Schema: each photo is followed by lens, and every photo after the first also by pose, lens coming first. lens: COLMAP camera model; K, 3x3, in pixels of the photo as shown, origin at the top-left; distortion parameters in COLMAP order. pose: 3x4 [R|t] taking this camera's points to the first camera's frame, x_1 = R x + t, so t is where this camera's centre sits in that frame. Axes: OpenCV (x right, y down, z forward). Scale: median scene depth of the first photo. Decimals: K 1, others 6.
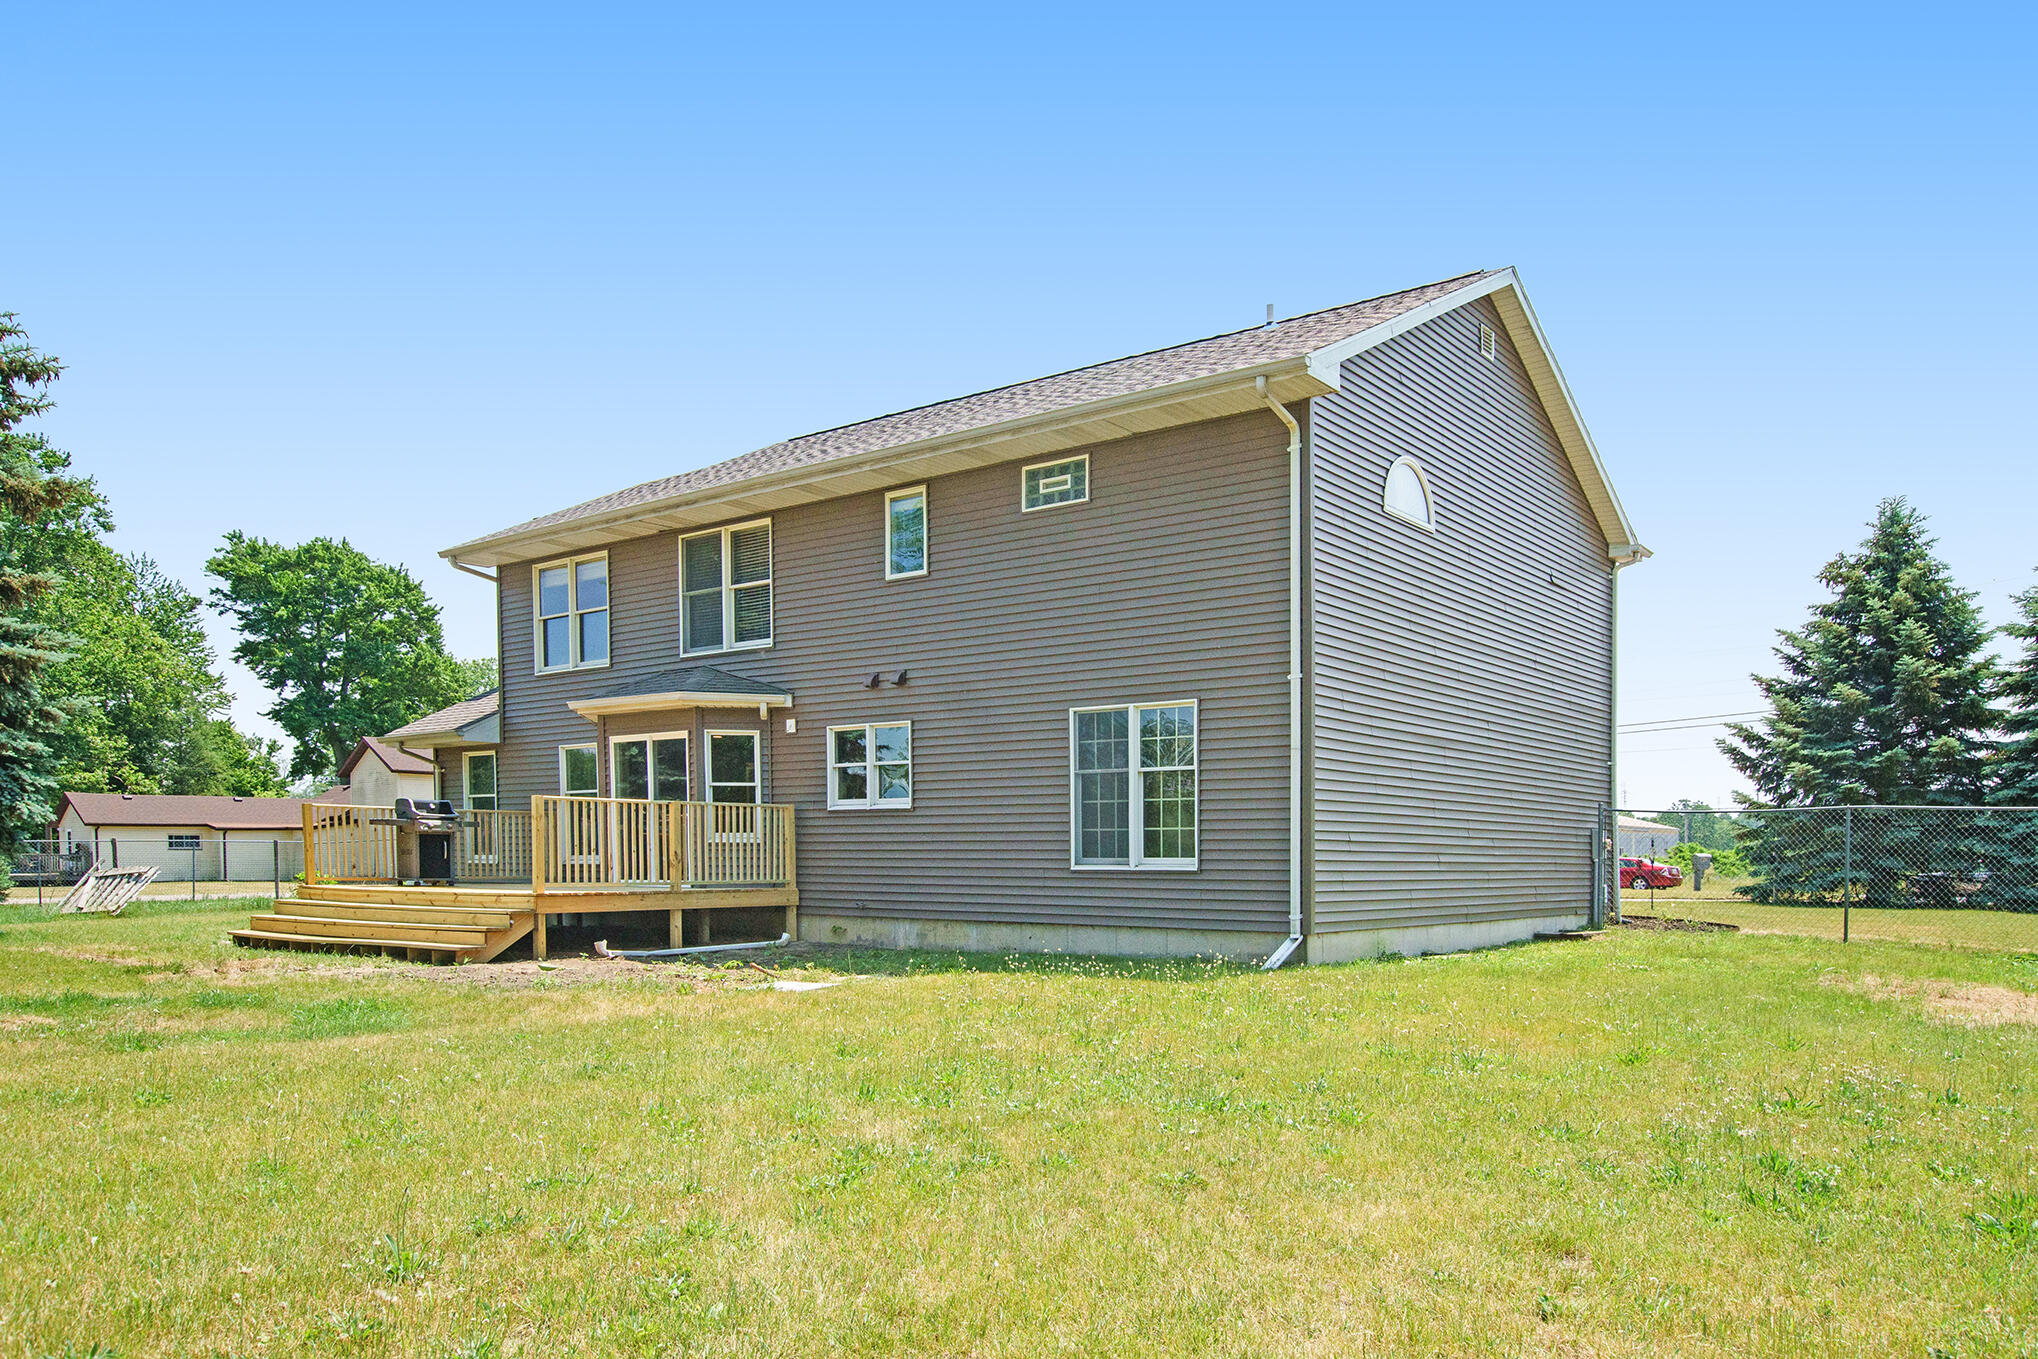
lens RADIAL K [[1318.3, 0, 1018.2], [0, 1318.3, 665.4], [0, 0, 1]] dist [-0.008977, -0.001247]
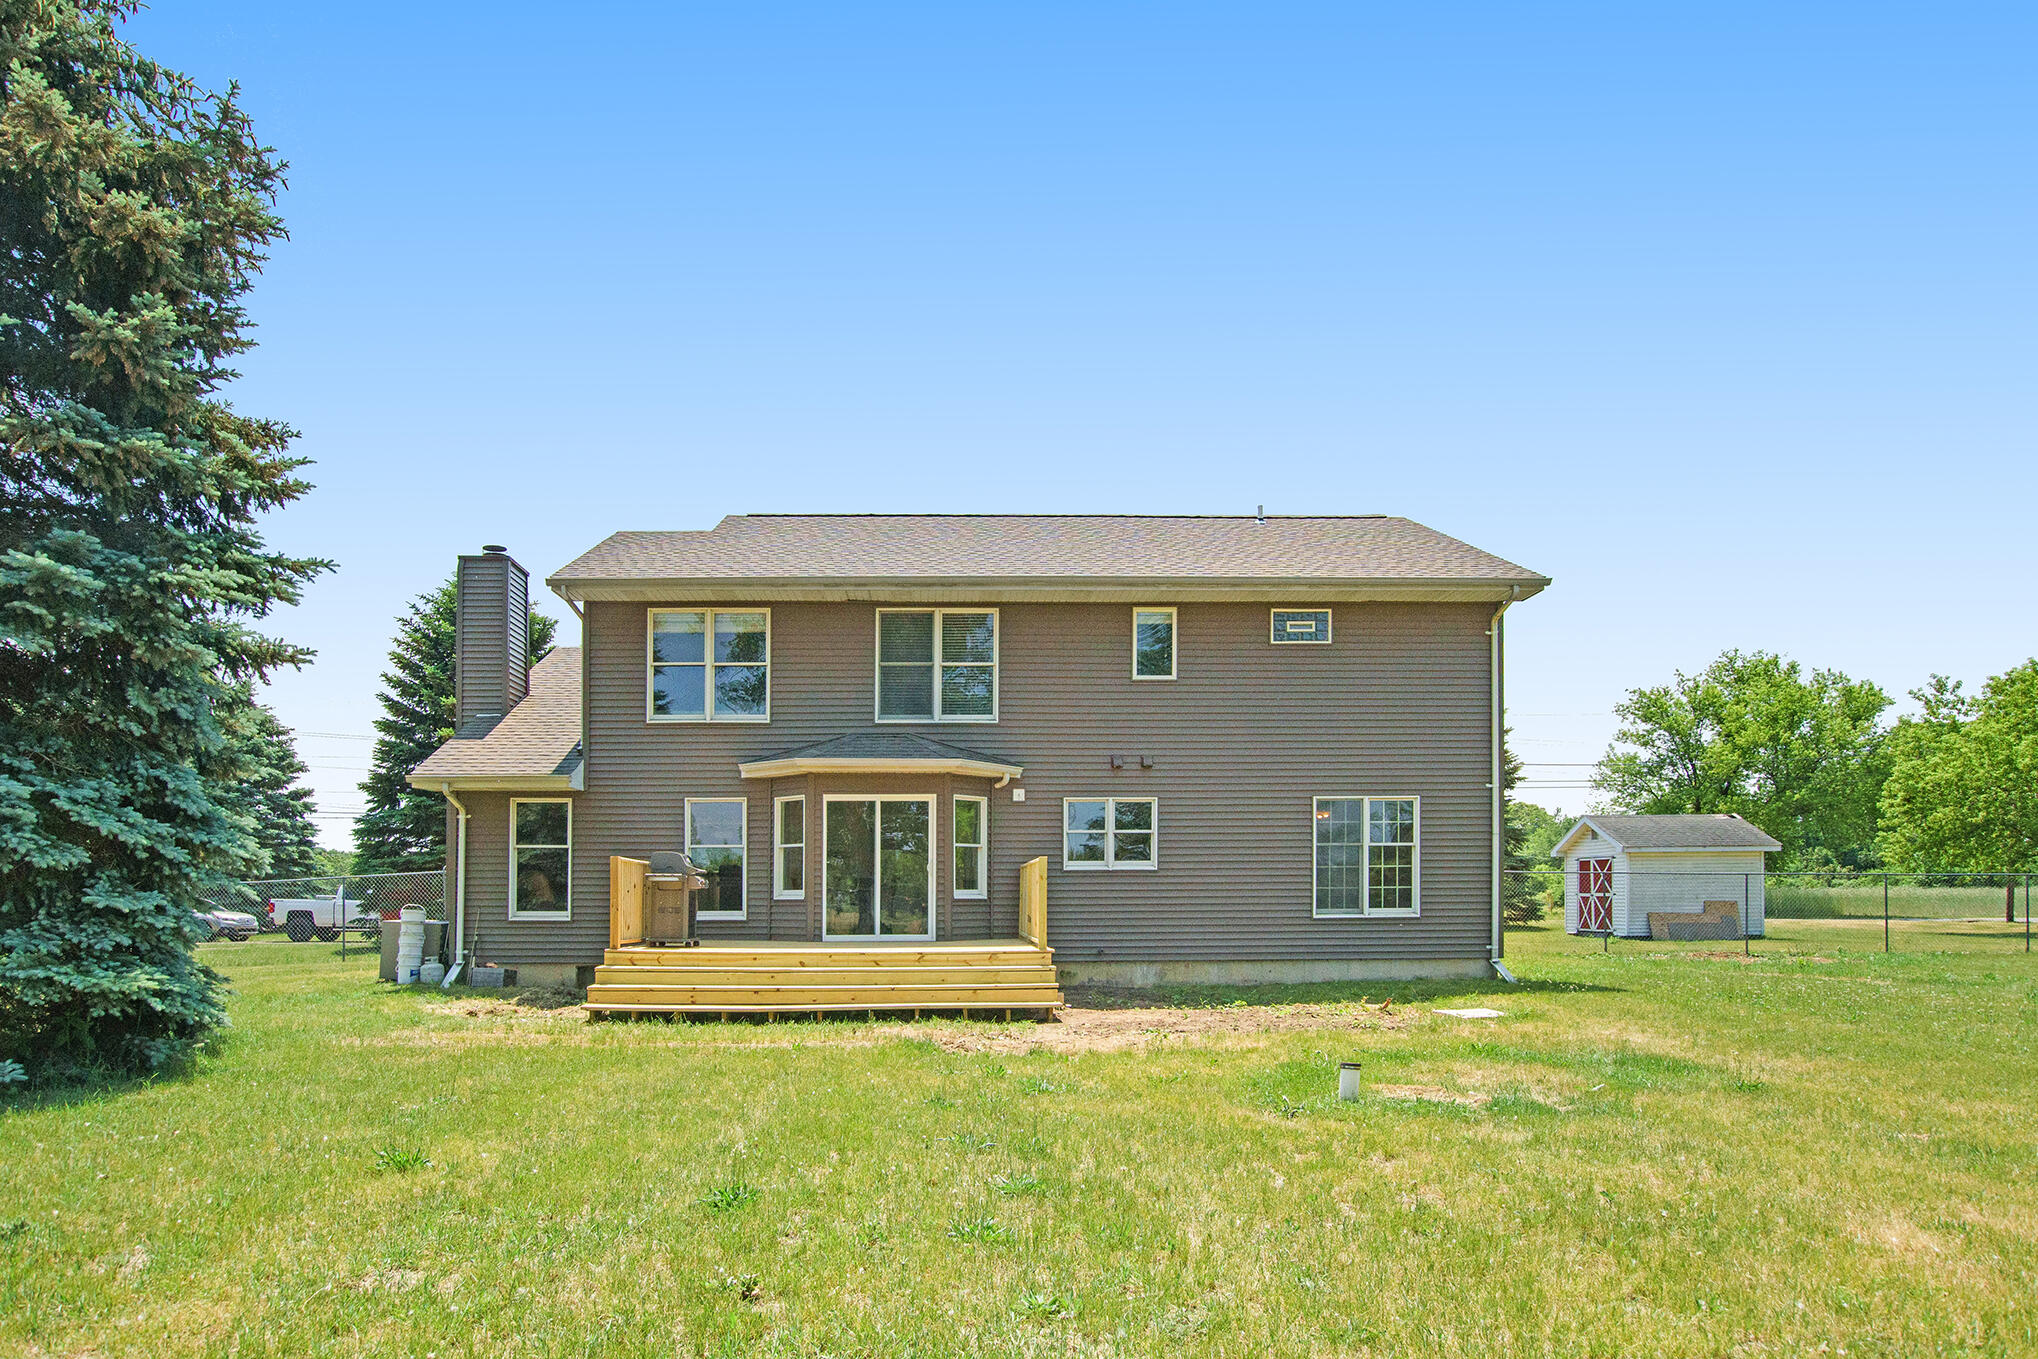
lens RADIAL K [[1116.9, 0, 1018.0], [0, 1116.9, 697.0], [0, 0, 1]] dist [0.000136, 0.000065]
pose [[0.804457, 0.100677, 0.585418, -0.751074], [-0.075898, 0.994876, -0.066798, 0.026706], [-0.589143, 0.009304, 0.807975, 0.225456]]
